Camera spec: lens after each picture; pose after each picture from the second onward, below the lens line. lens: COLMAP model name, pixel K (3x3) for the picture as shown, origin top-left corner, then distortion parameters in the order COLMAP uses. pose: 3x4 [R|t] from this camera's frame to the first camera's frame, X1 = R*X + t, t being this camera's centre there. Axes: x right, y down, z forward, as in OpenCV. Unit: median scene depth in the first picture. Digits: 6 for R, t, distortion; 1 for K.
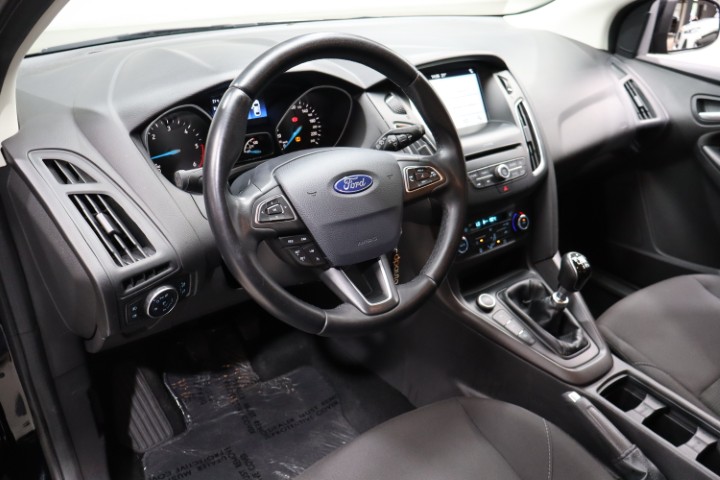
lens RADIAL K [[601.2, 0, 360.1], [0, 601.2, 243.5], [0, 0, 1]] dist [-0.005664, -0.008538]
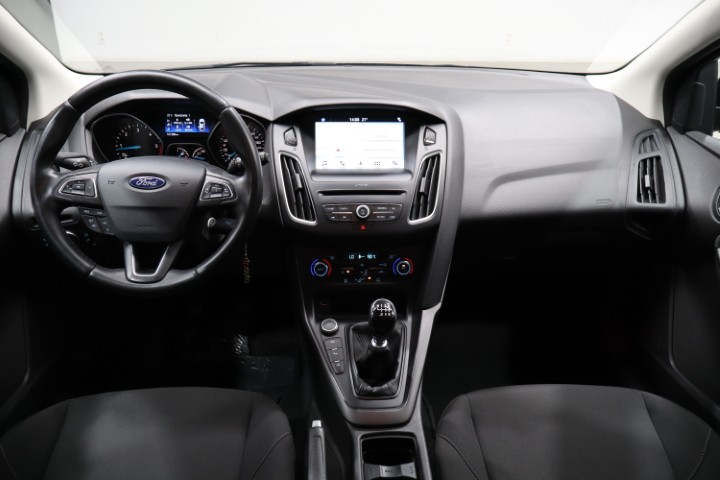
lens RADIAL K [[601.2, 0, 359.2], [0, 601.2, 236.4], [0, 0, 1]] dist [-0.005664, -0.008538]
pose [[0.827322, 0.217778, -0.517794, 0.798046], [-0.252847, 0.967502, 0.002926, -0.077867], [0.501604, 0.128502, 0.855500, 0.082662]]
